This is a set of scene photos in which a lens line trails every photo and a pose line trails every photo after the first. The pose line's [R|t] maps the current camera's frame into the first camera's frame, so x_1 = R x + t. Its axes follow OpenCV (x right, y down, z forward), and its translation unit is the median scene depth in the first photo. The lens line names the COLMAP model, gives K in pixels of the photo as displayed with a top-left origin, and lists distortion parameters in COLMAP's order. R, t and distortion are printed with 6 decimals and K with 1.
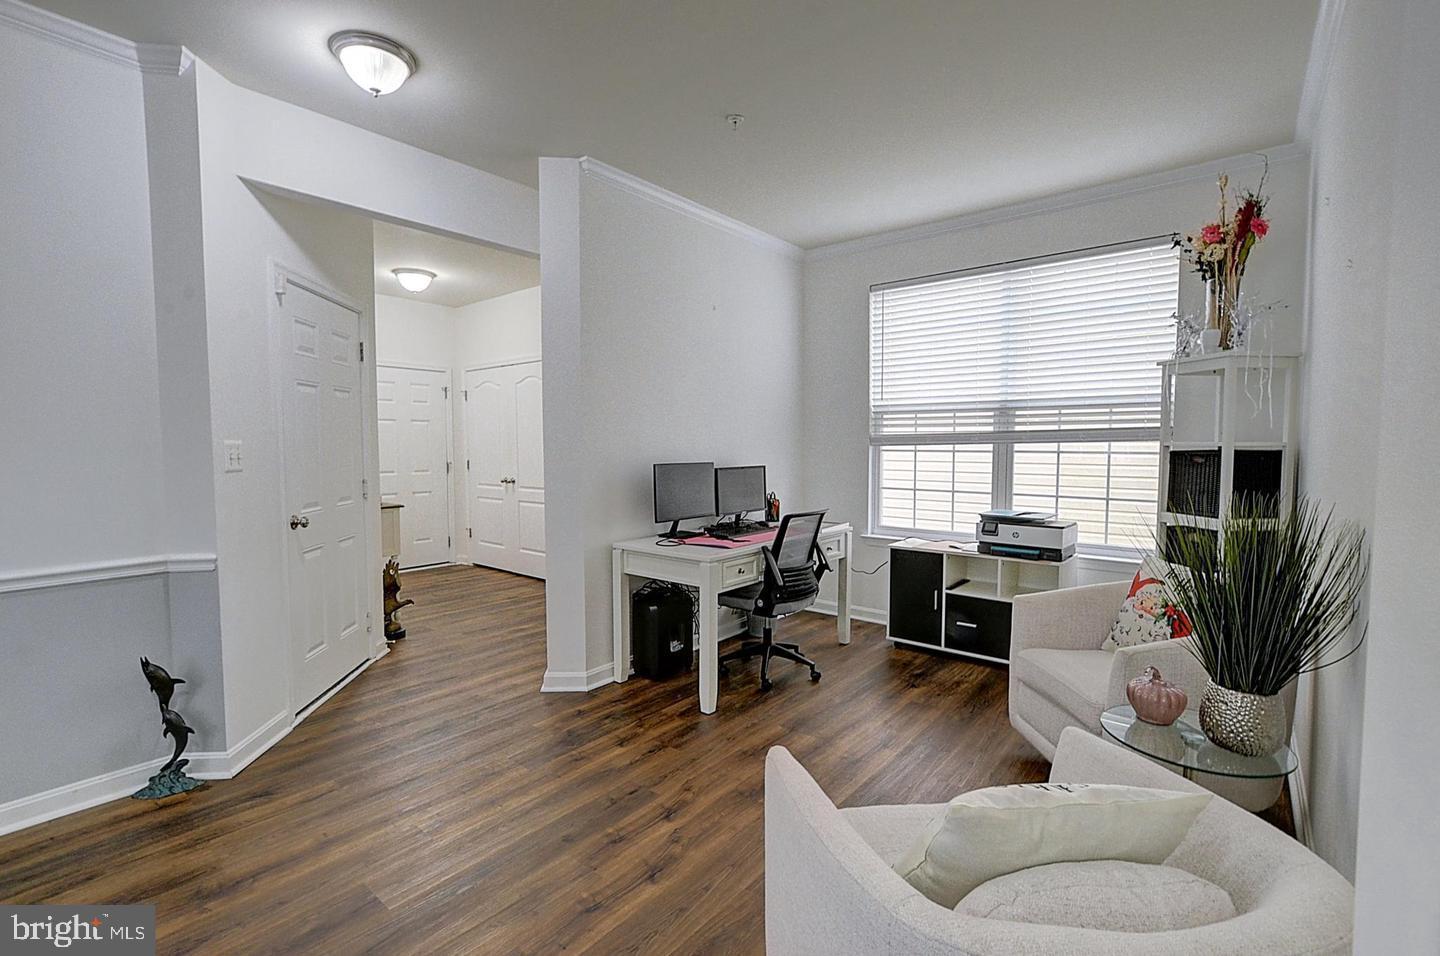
lens RADIAL K [[662.3, 0, 706.2], [0, 662.3, 480.4], [0, 0, 1]] dist [-0.000789, 0.000211]
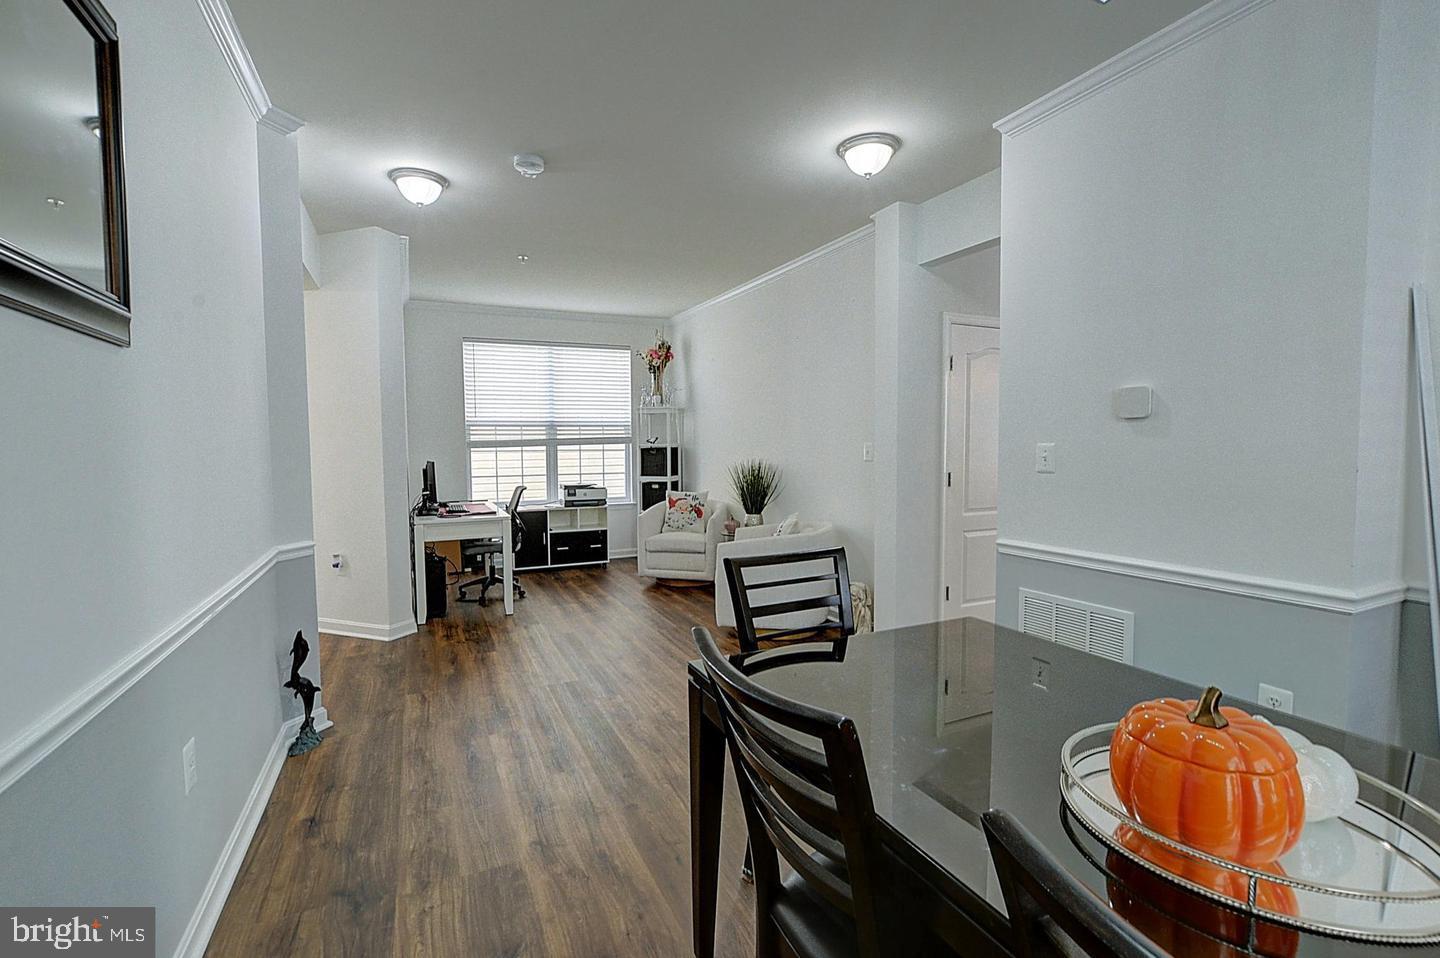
lens RADIAL K [[643.8, 0, 709.9], [0, 643.8, 479.2], [0, 0, 1]] dist [-0.002984, -0.000494]
pose [[0.428775, -0.053673, 0.901815, -0.950808], [0.060950, 0.997678, 0.030399, 0.005546], [-0.901353, 0.041931, 0.431051, -0.095850]]
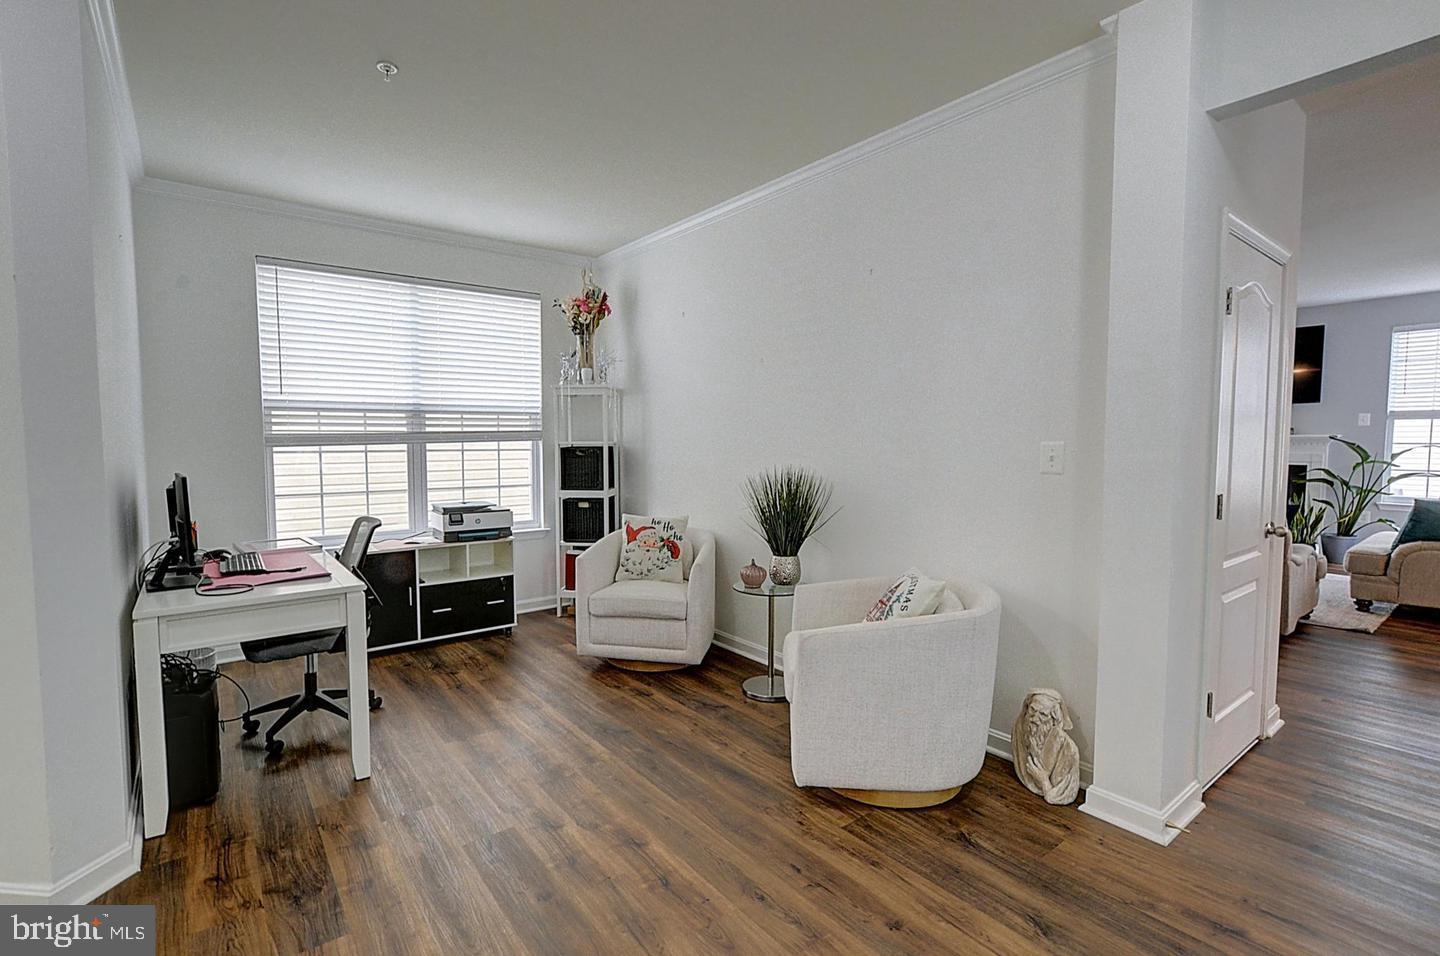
lens RADIAL K [[662.3, 0, 706.2], [0, 662.3, 480.4], [0, 0, 1]] dist [-0.000789, 0.000211]
pose [[0.216353, -0.058854, 0.974540, -0.544669], [0.059457, 0.997123, 0.047018, -0.019237], [-0.974503, 0.047771, 0.219229, 0.322756]]
